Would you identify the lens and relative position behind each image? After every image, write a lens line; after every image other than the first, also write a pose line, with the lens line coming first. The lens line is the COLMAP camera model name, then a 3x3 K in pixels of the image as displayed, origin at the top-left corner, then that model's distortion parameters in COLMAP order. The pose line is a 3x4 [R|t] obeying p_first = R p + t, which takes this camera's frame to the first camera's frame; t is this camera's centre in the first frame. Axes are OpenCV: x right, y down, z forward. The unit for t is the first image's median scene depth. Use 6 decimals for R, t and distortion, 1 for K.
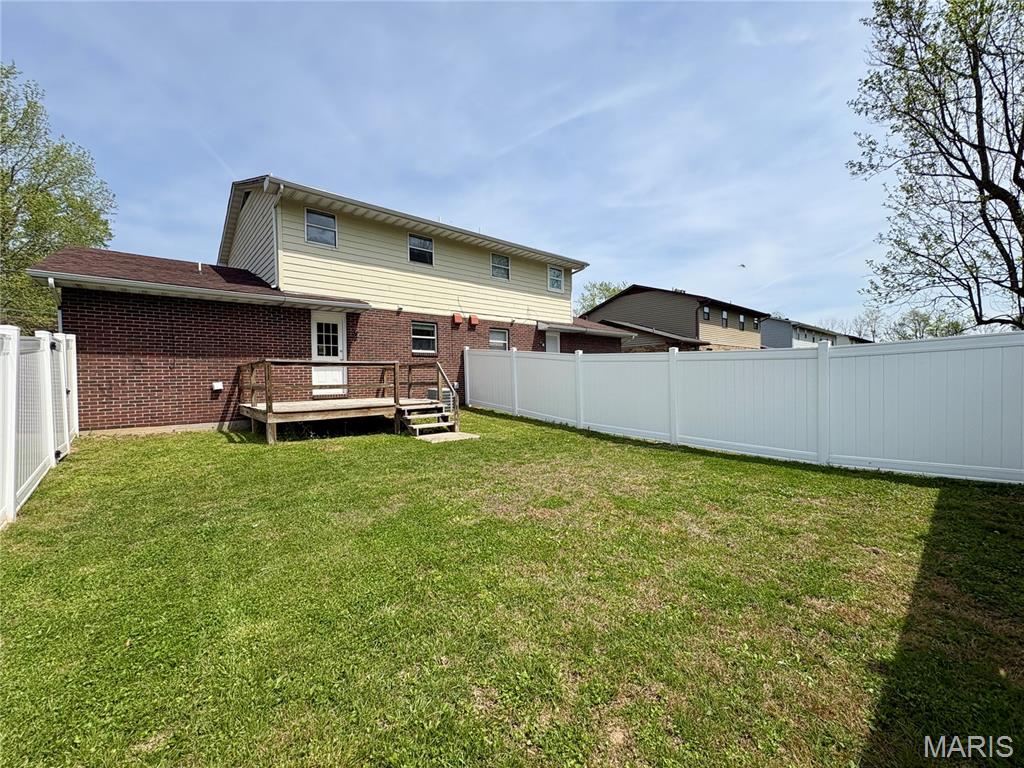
lens RADIAL K [[414.0, 0, 515.1], [0, 414.0, 384.0], [0, 0, 1]] dist [0.001742, -0.000048]
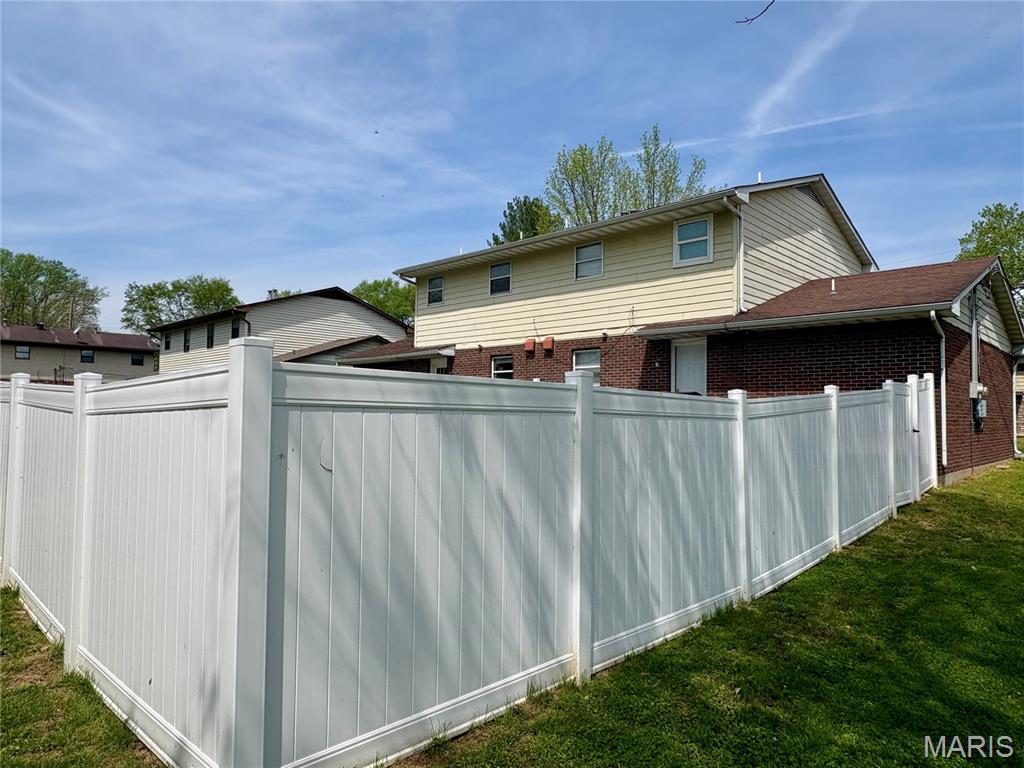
lens RADIAL K [[664.8, 0, 512.0], [0, 664.8, 384.0], [0, 0, 1]] dist [0.001539, 0.000058]
pose [[0.082082, -0.051028, -0.995318, 1.186893], [-0.047216, 0.997368, -0.055027, -0.007933], [0.995506, 0.051512, 0.079457, 0.883030]]
